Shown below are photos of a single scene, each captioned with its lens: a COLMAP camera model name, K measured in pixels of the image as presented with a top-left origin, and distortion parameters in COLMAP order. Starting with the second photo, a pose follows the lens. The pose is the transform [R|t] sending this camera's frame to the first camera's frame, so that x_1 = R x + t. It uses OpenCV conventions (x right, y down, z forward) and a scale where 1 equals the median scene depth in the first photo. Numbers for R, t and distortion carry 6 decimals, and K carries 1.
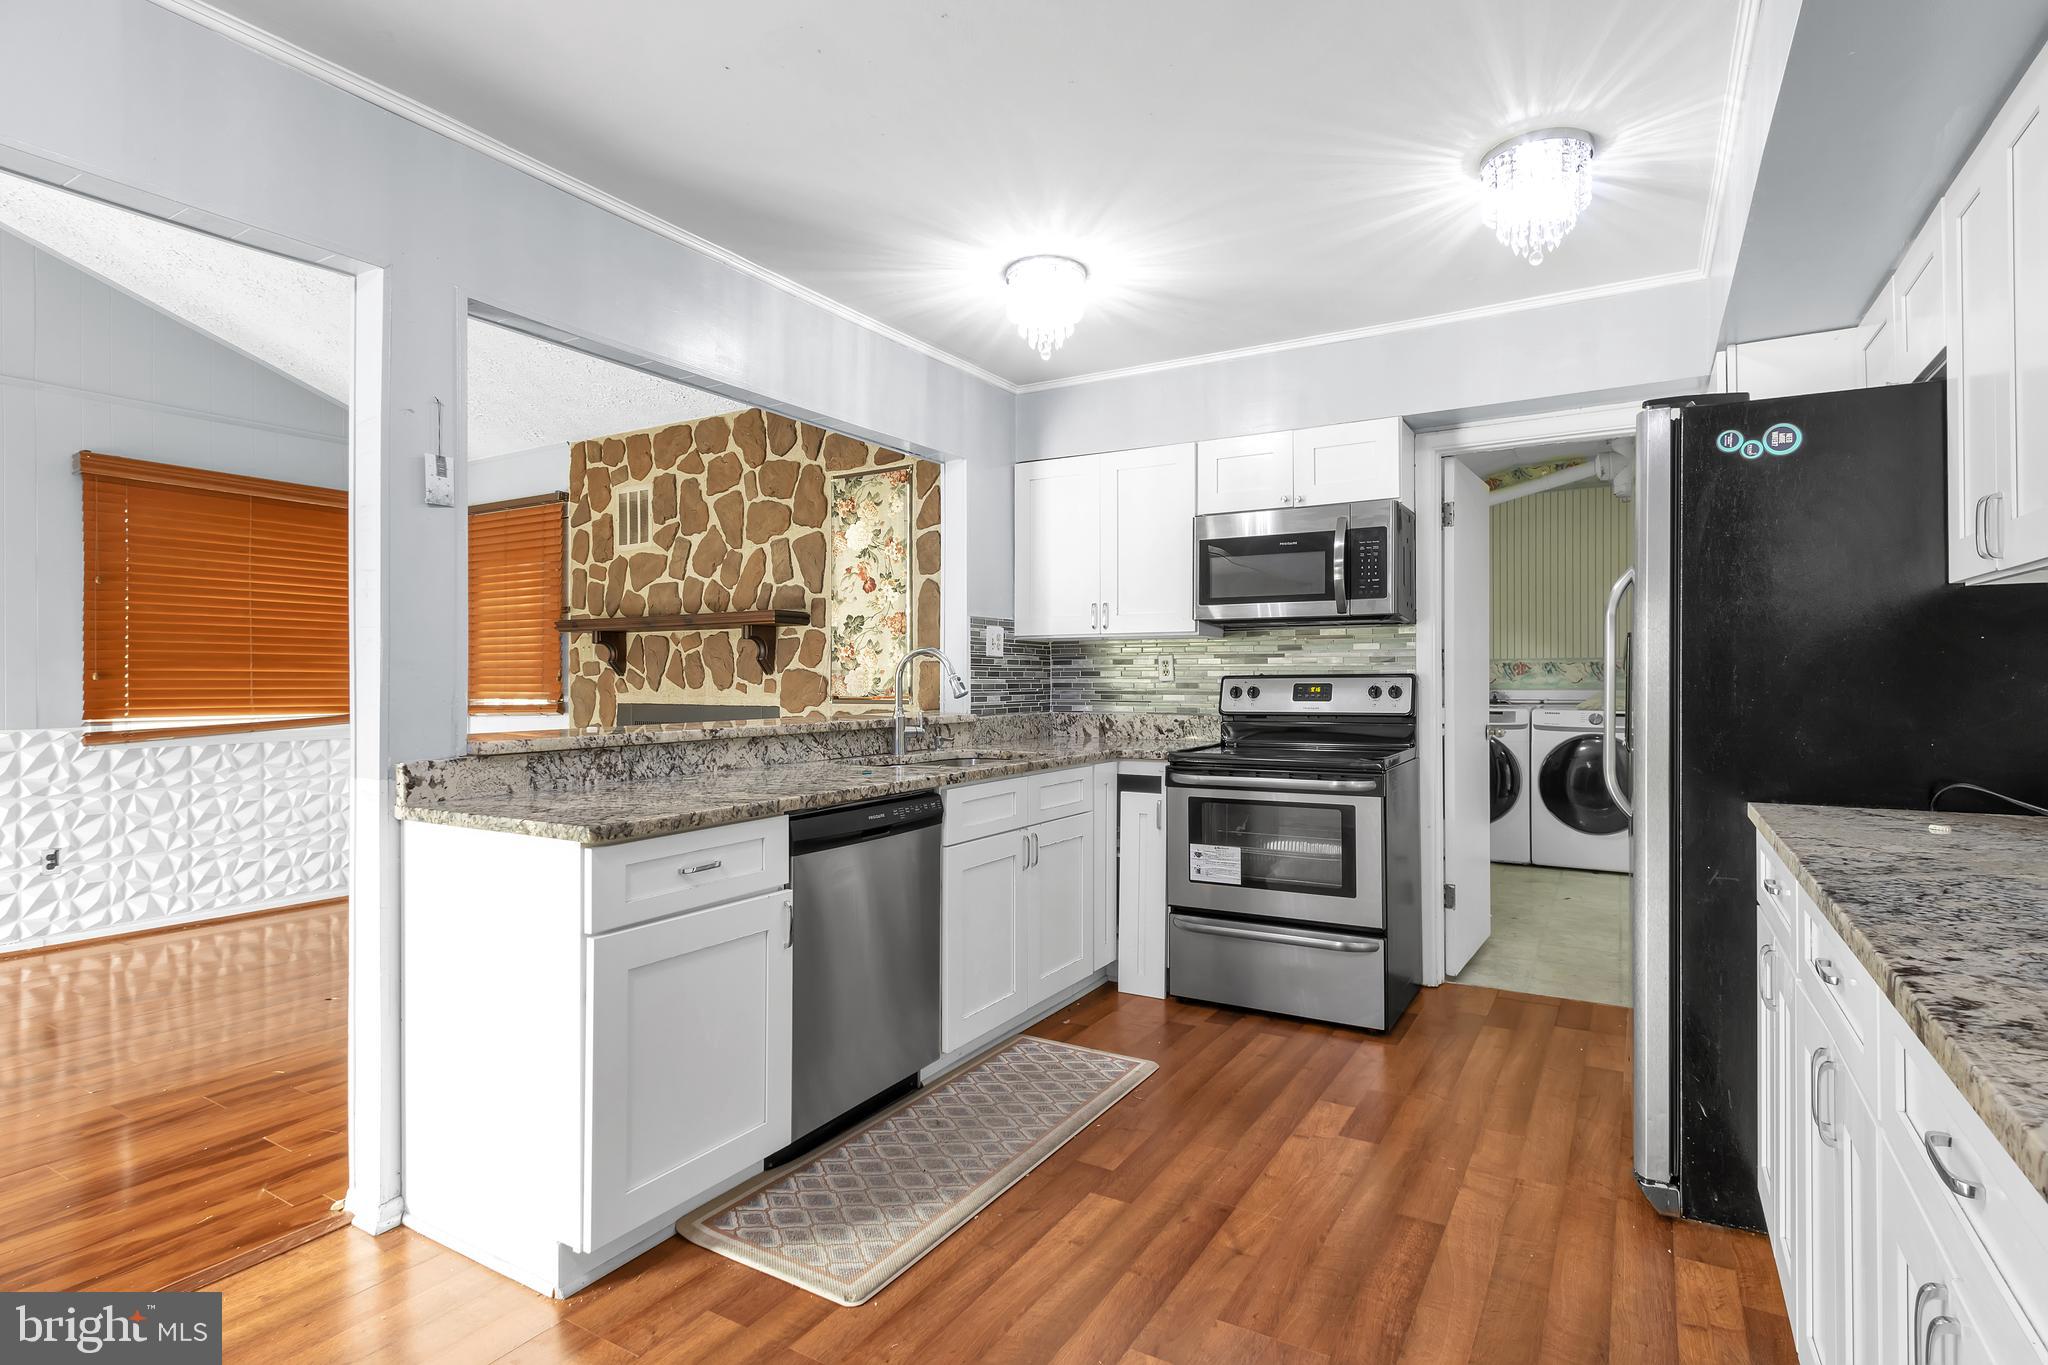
lens RADIAL K [[1020.6, 0, 1025.9], [0, 1020.6, 672.0], [0, 0, 1]] dist [0.002488, -0.000725]
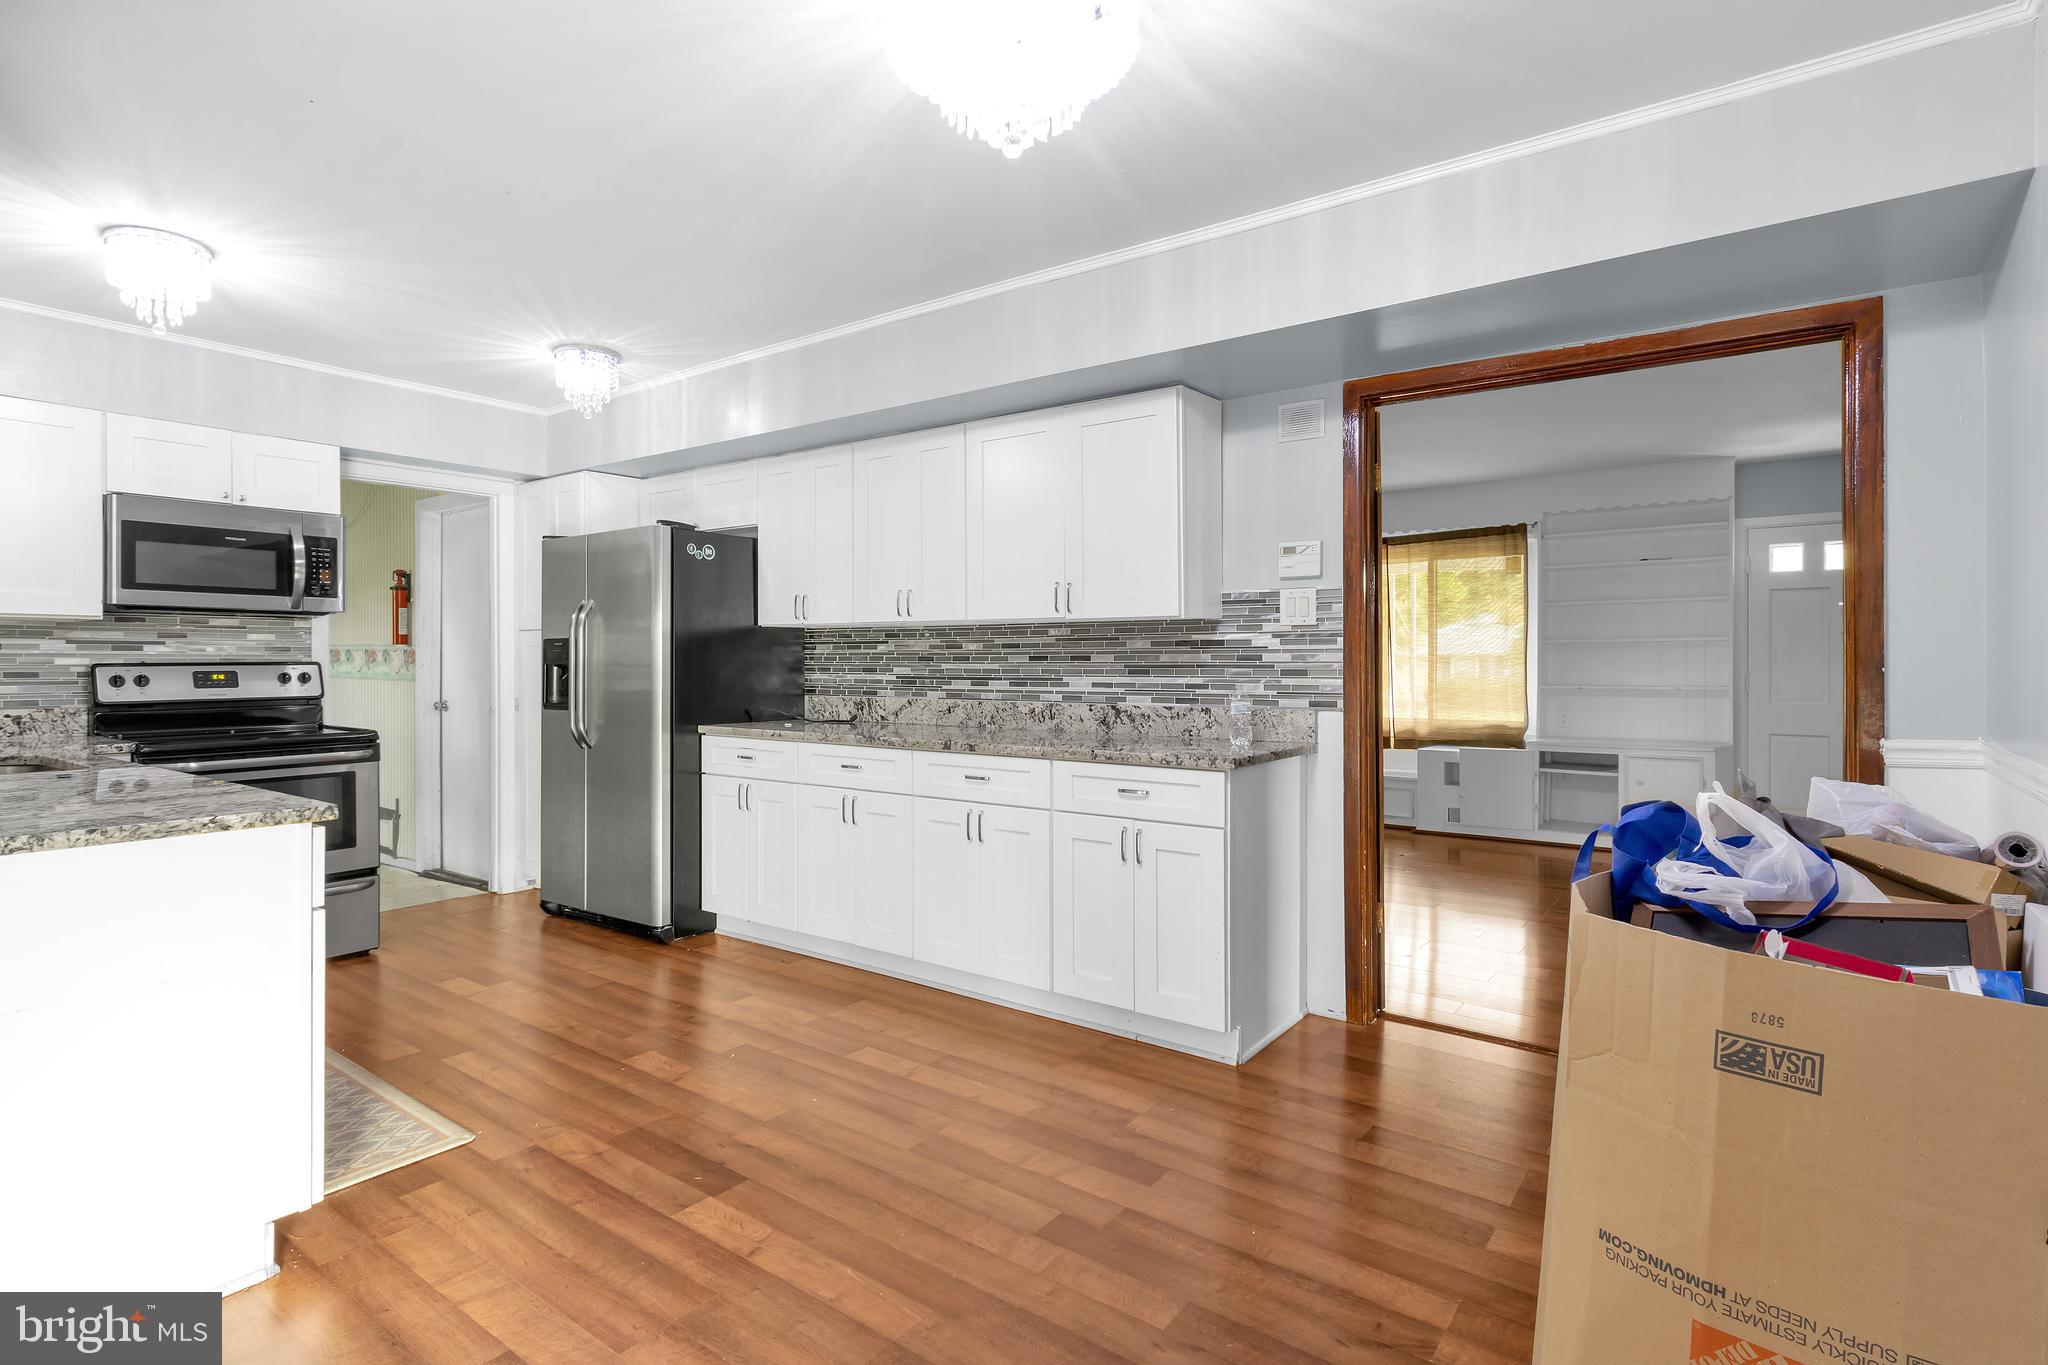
lens RADIAL K [[1020.6, 0, 1025.9], [0, 1020.6, 672.0], [0, 0, 1]] dist [0.002488, -0.000725]
pose [[0.101336, -0.008083, 0.994819, -0.610297], [-0.005745, 0.999946, 0.008709, -0.001512], [-0.994836, -0.006597, 0.101284, 0.065678]]
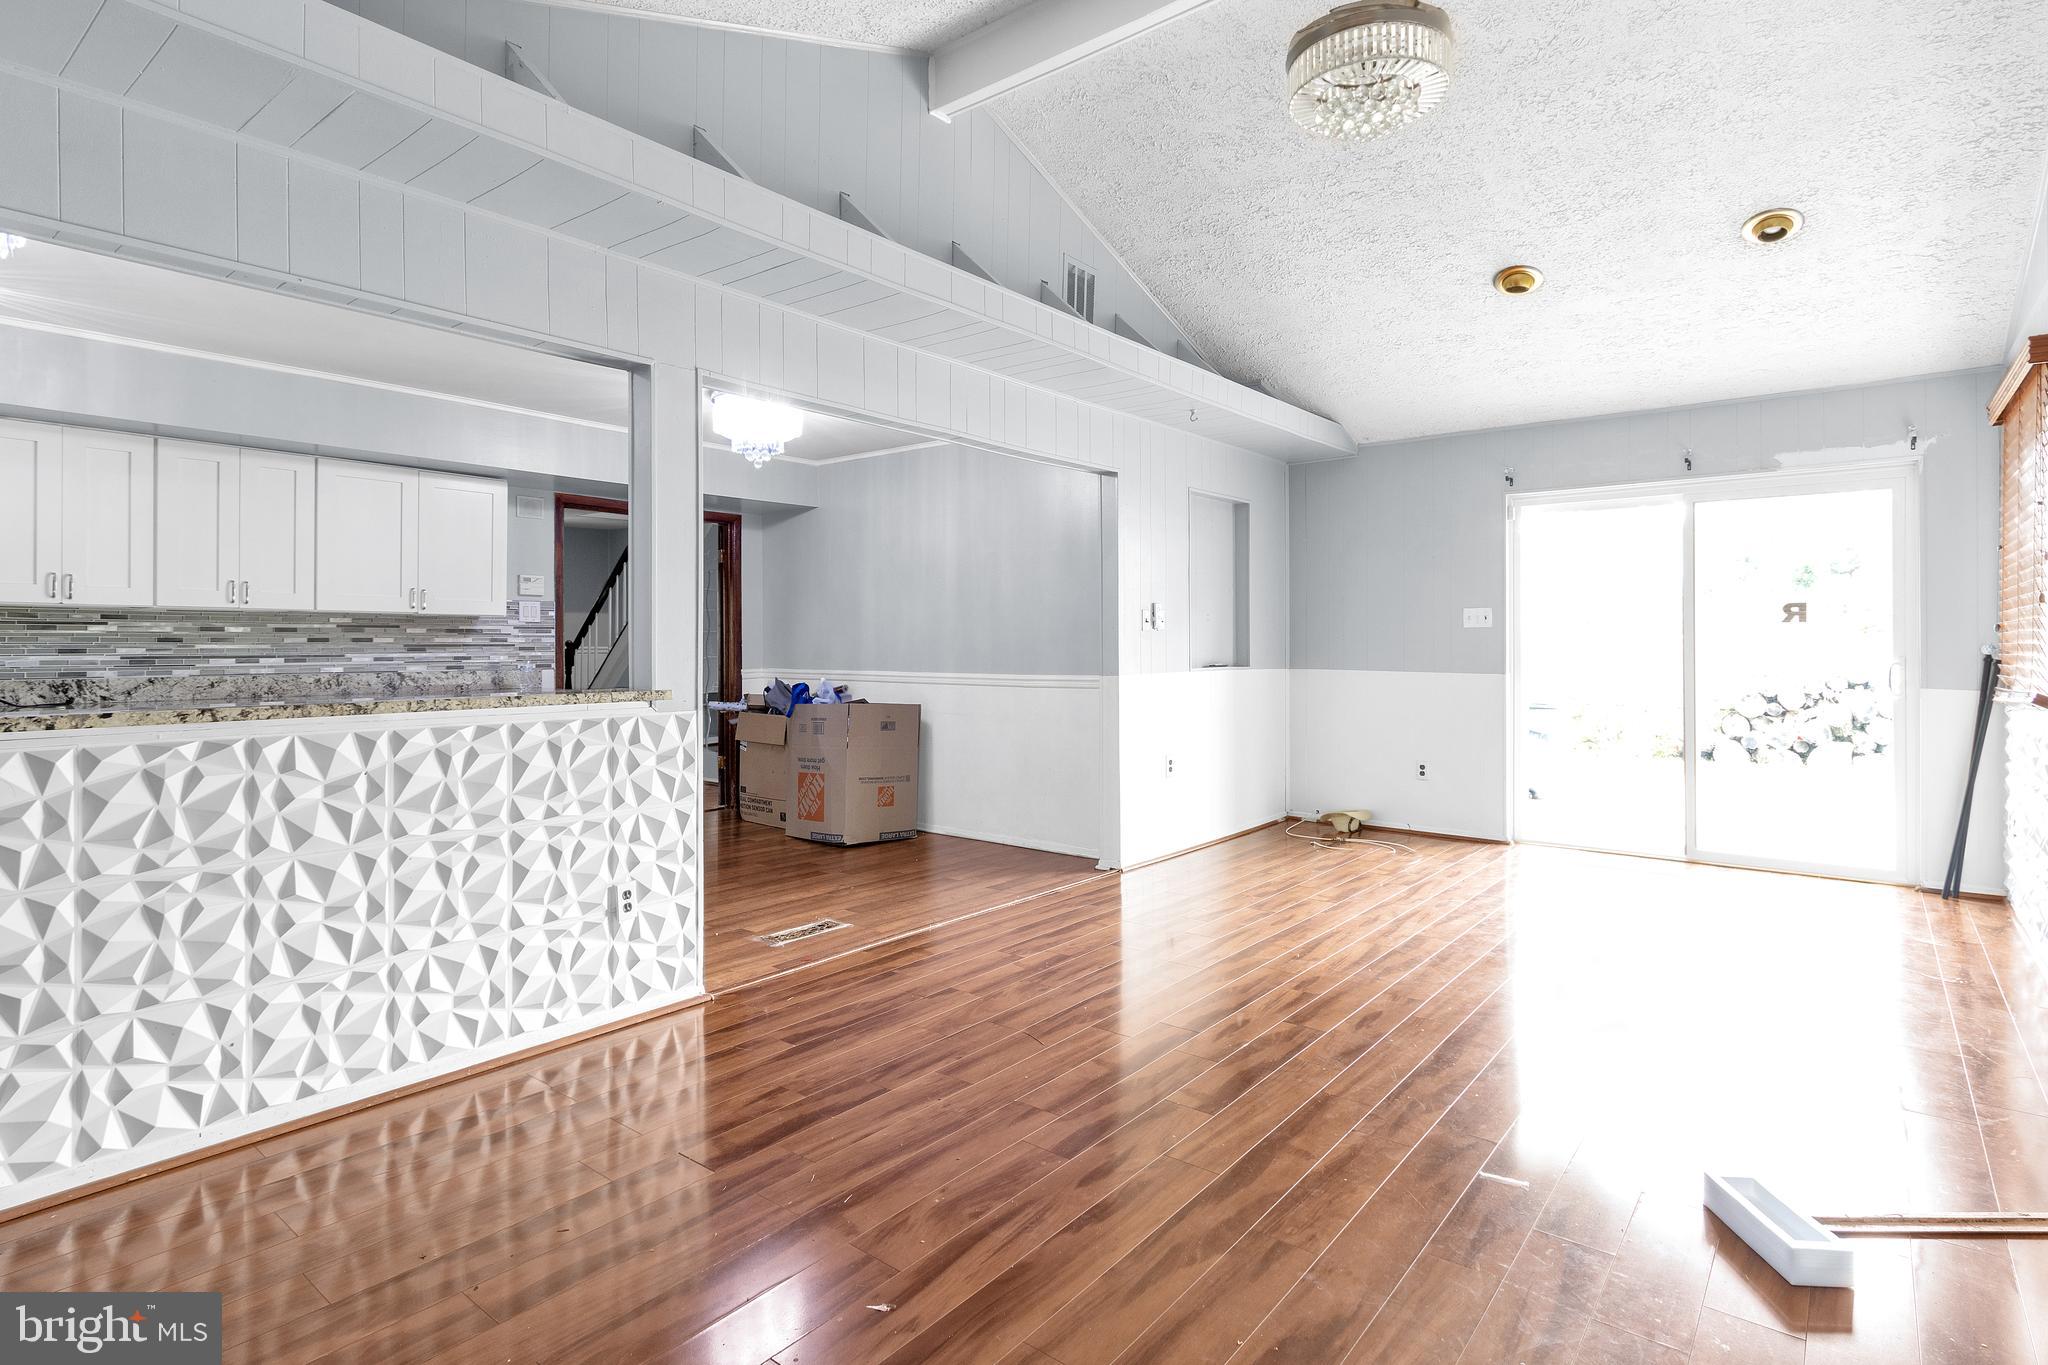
lens RADIAL K [[1026.4, 0, 1025.9], [0, 1026.4, 653.4], [0, 0, 1]] dist [0.003961, 0.000030]
pose [[-0.989707, 0.002847, 0.143083, -0.684747], [0.003395, 0.999988, 0.003584, 0.008558], [-0.143071, 0.004033, -0.989704, 1.231646]]
